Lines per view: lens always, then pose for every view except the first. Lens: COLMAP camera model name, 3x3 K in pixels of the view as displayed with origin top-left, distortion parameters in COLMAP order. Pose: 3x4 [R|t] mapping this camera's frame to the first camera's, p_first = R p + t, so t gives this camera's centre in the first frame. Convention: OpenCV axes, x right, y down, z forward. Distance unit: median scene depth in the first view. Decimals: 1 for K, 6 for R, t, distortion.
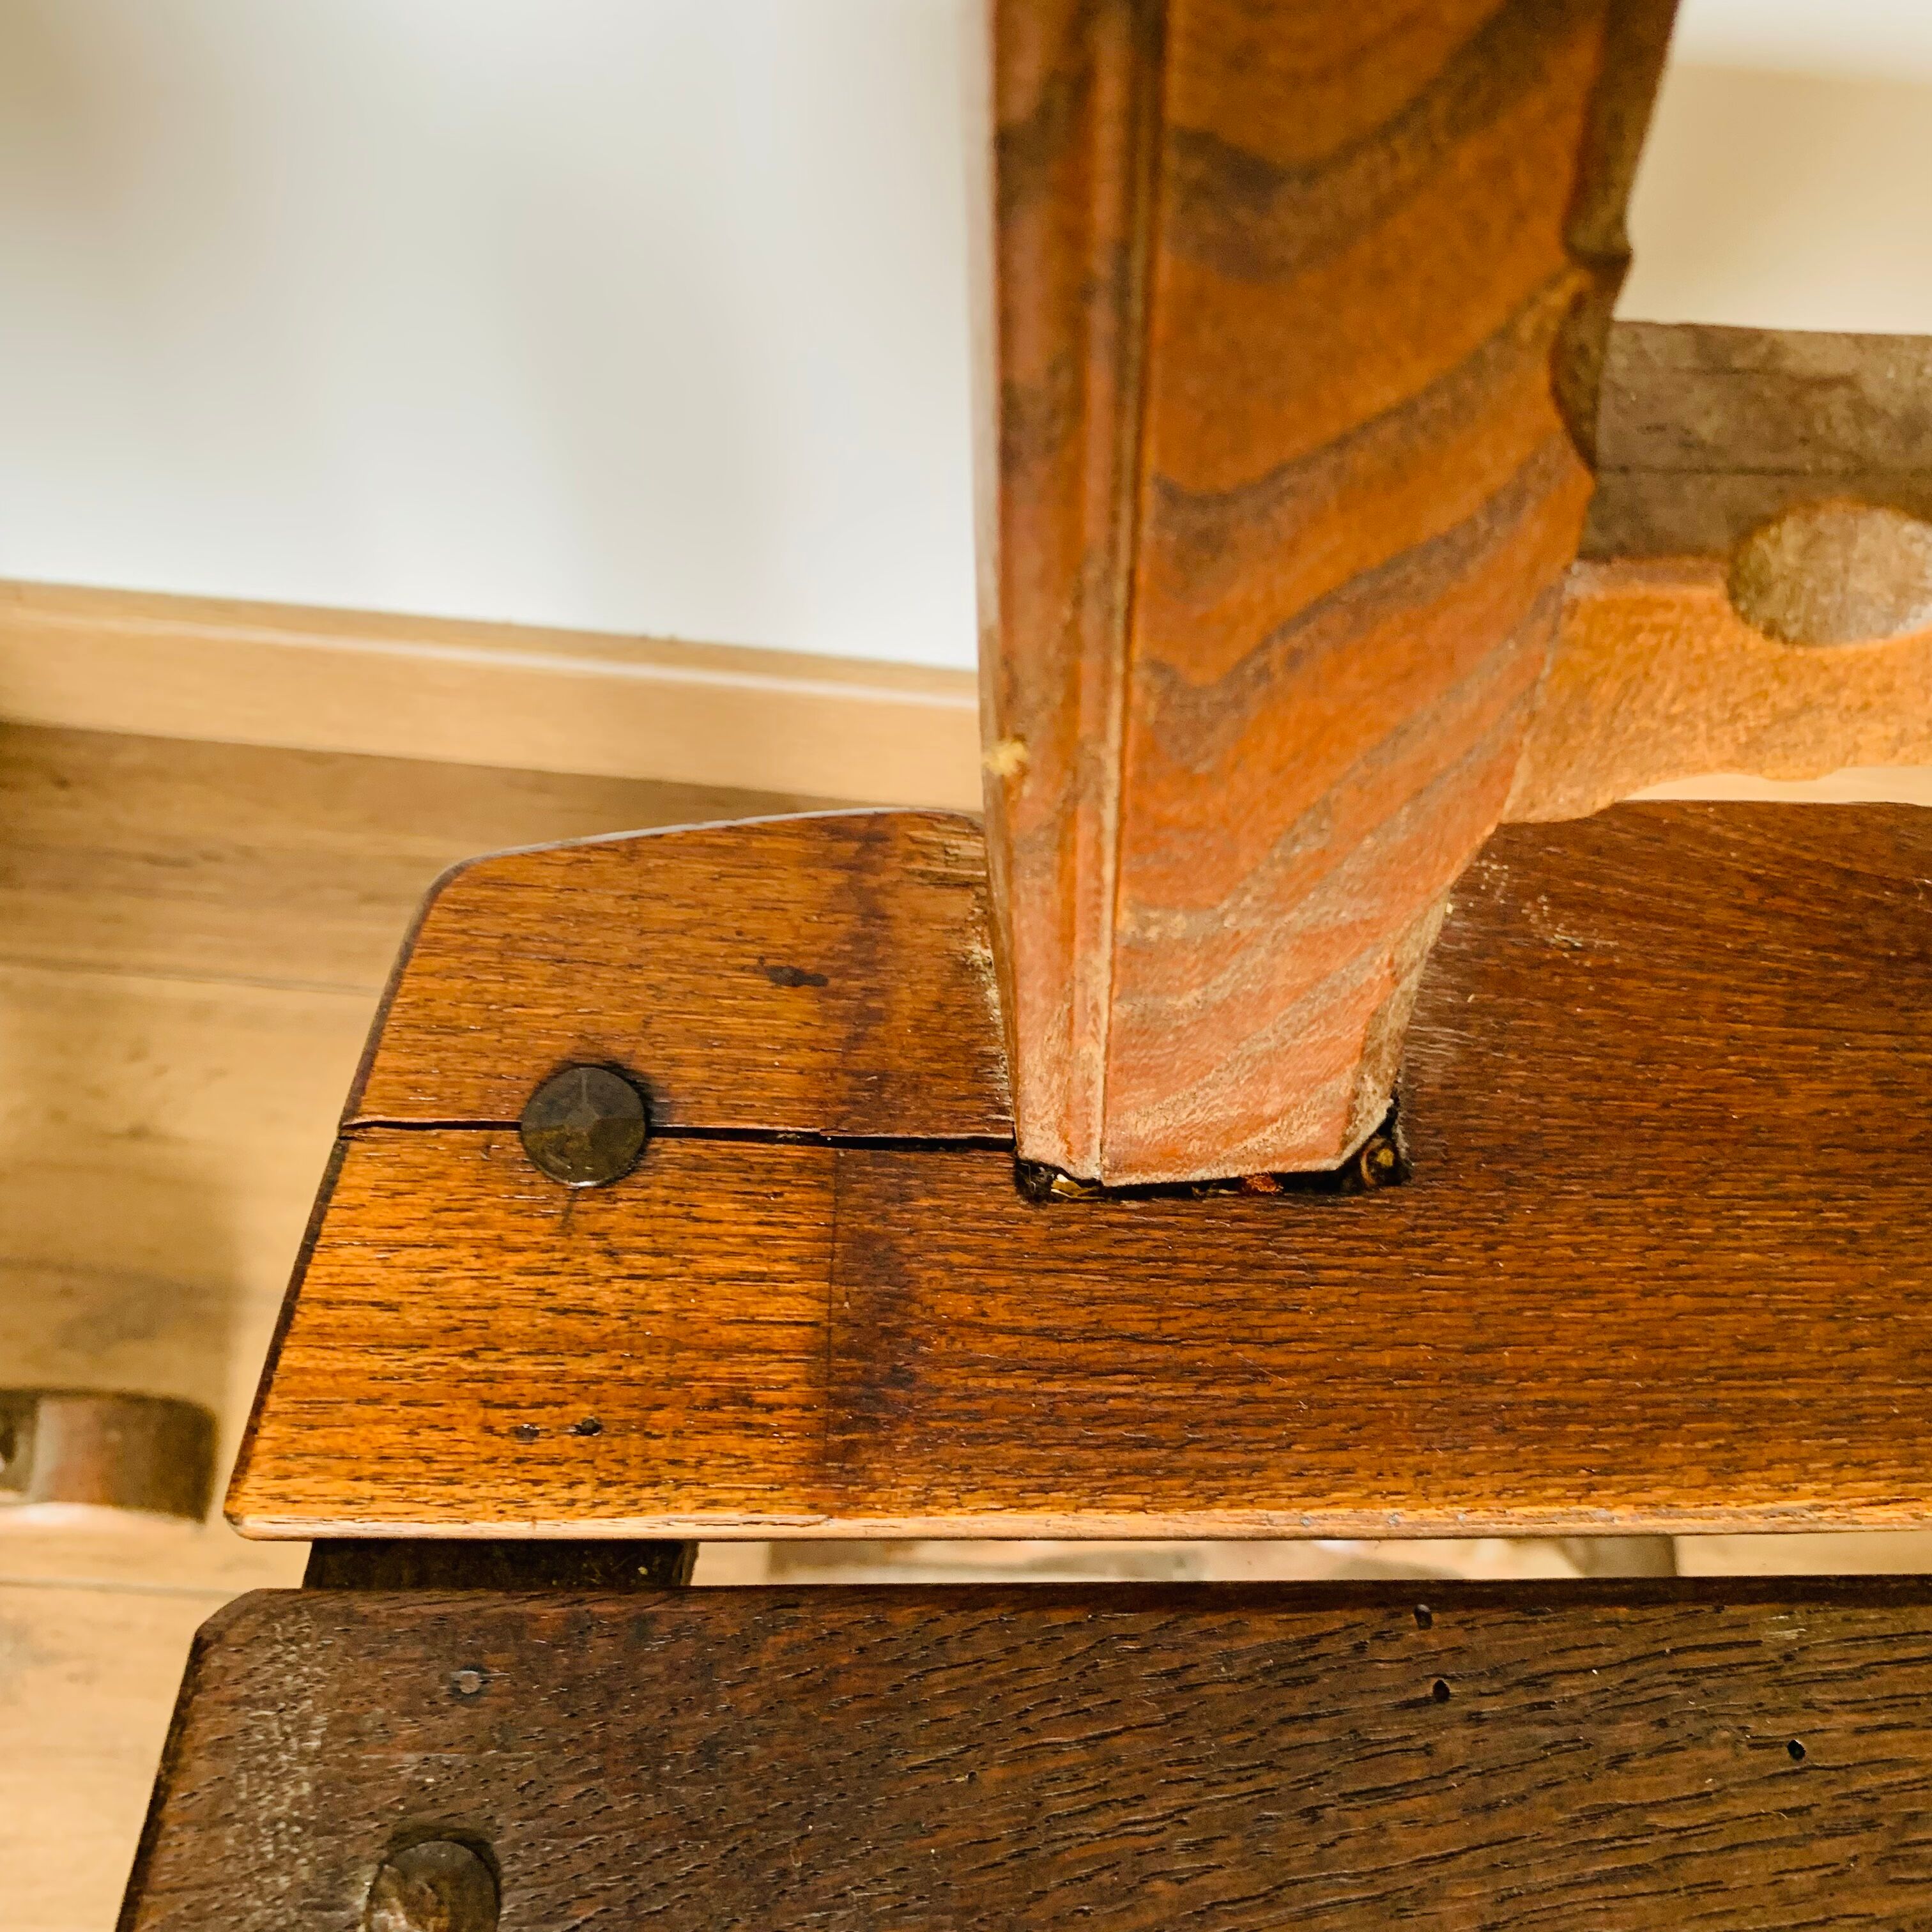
lens RADIAL K [[1983.4, 0, 1004.2], [0, 1983.4, 956.2], [0, 0, 1]] dist [0.019231, 0.000000]
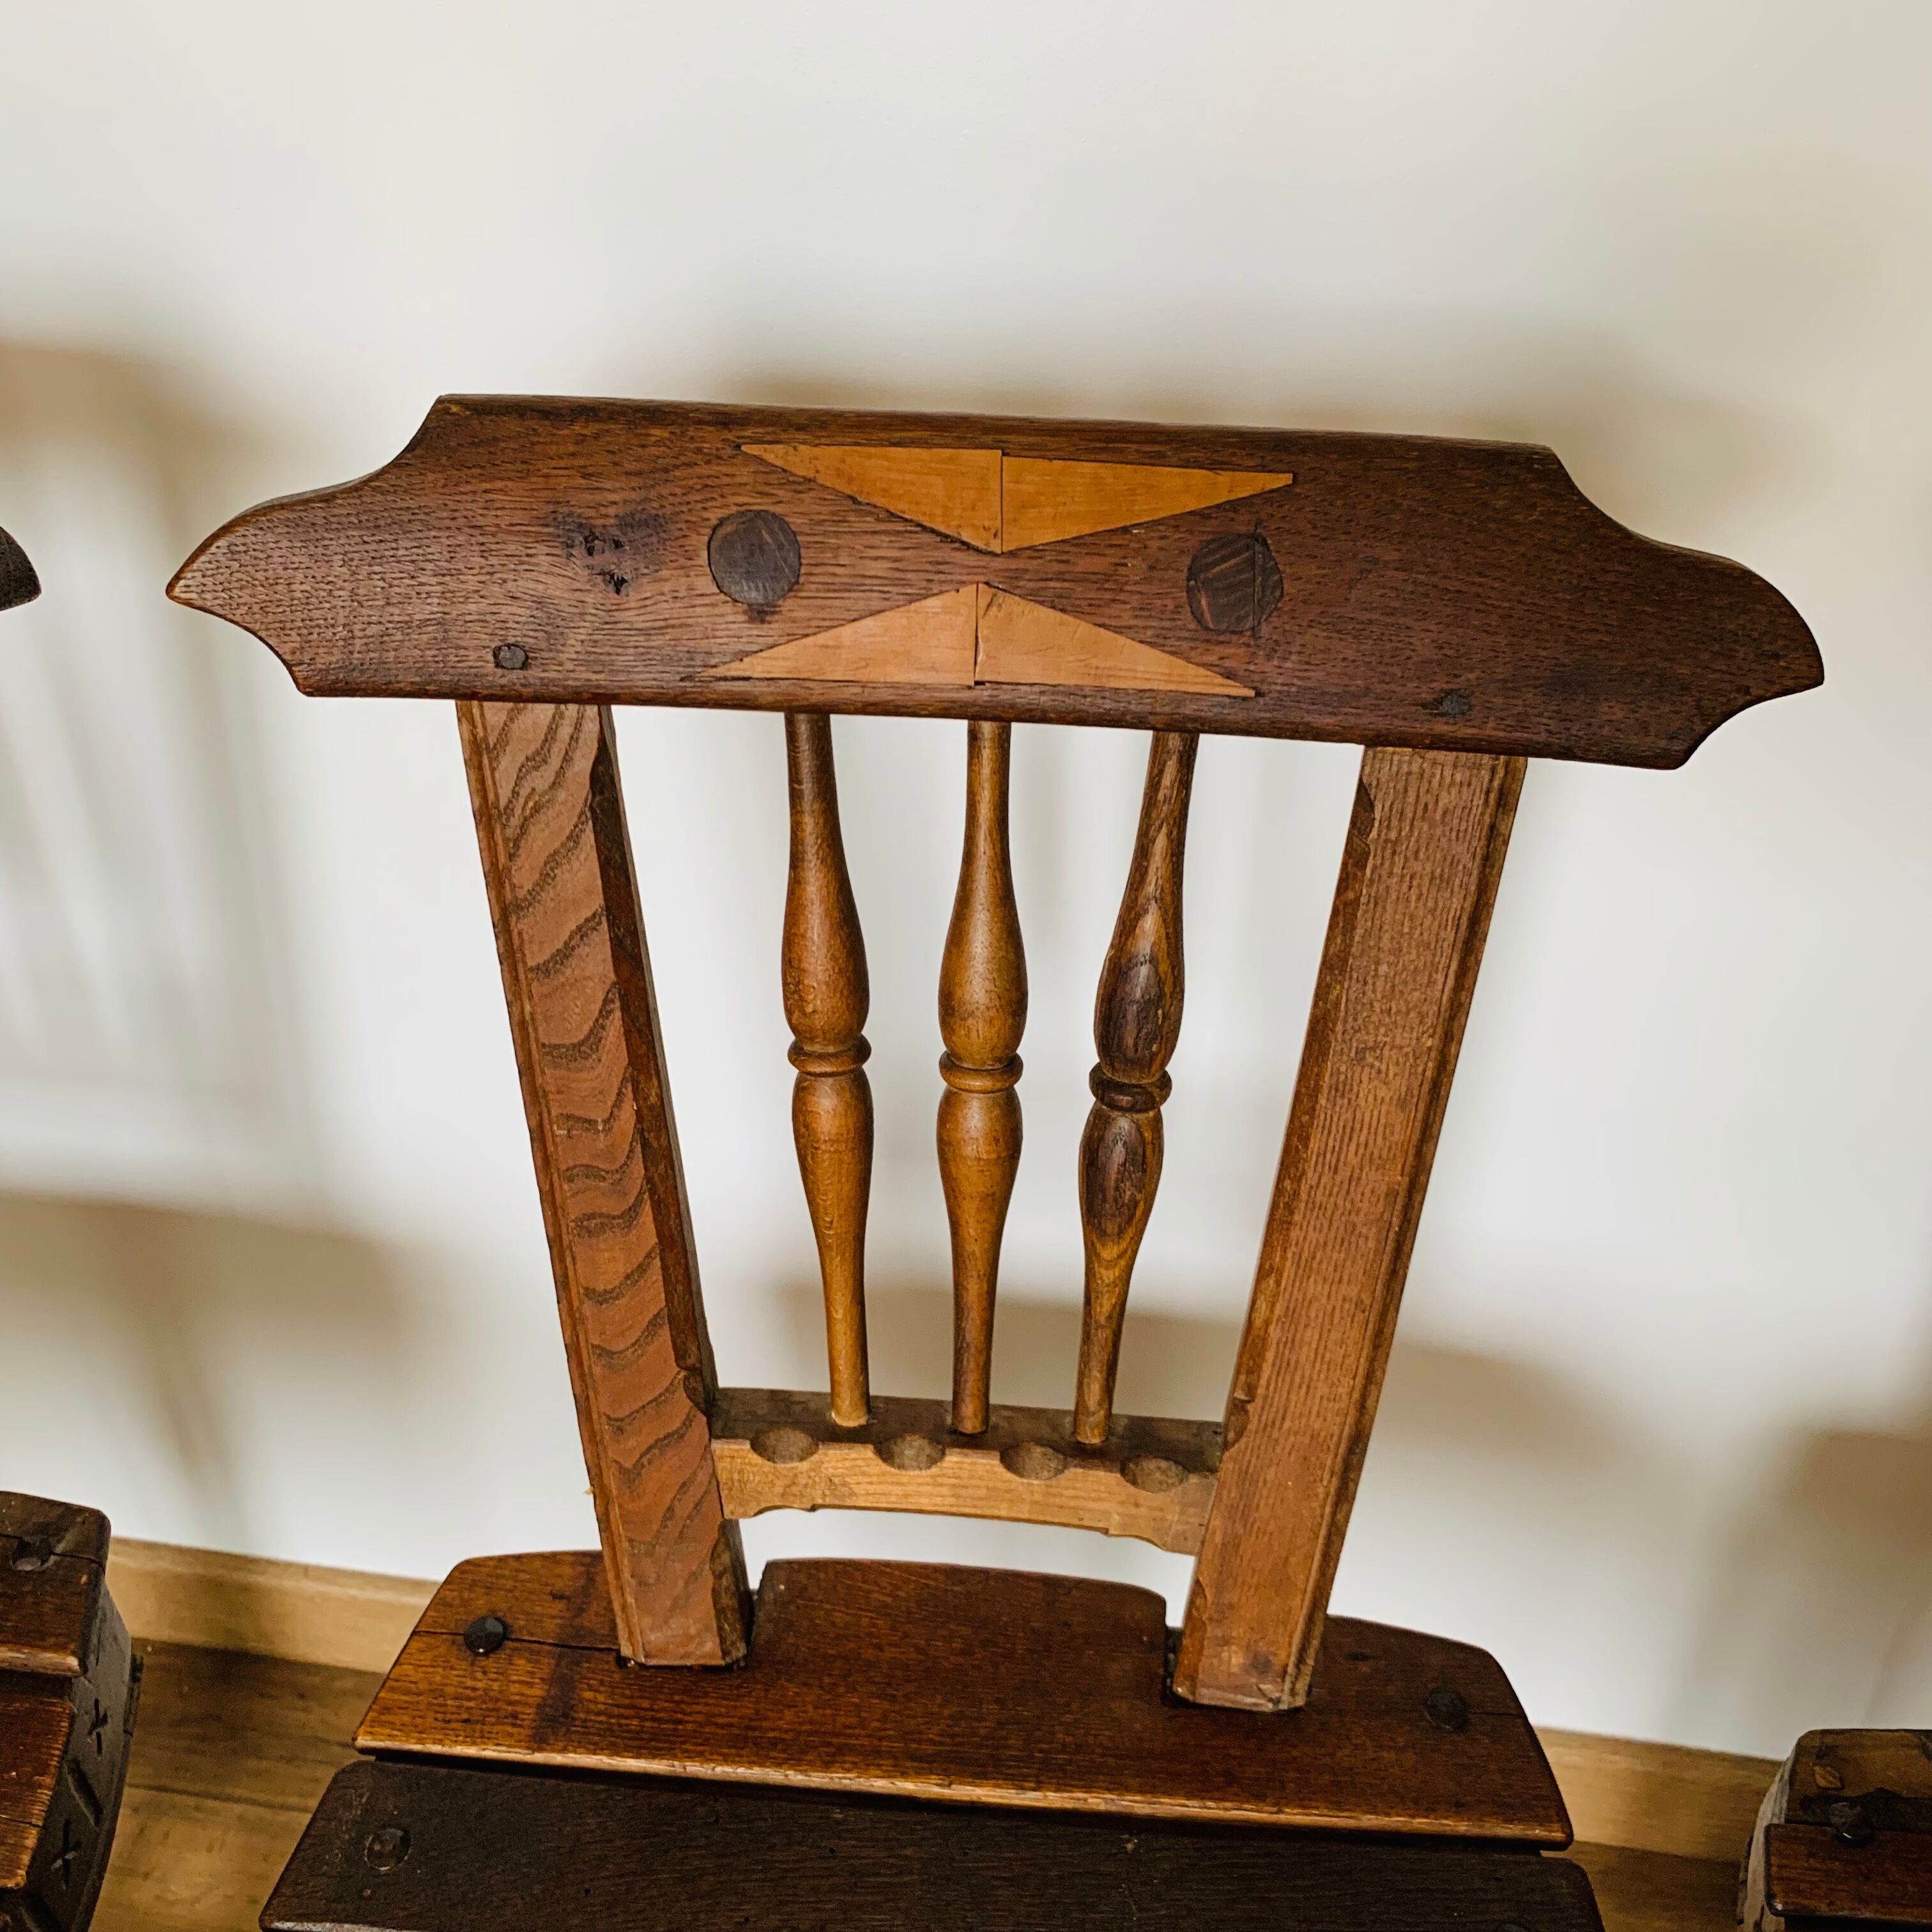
lens RADIAL K [[1983.4, 0, 941.4], [0, 1983.4, 1004.0], [0, 0, 1]] dist [0.019231, 0.000000]
pose [[0.990899, -0.014564, -0.133818, 0.968279], [-0.058025, 0.850812, -0.522256, 0.859307], [0.121460, 0.525268, 0.842224, -2.155135]]
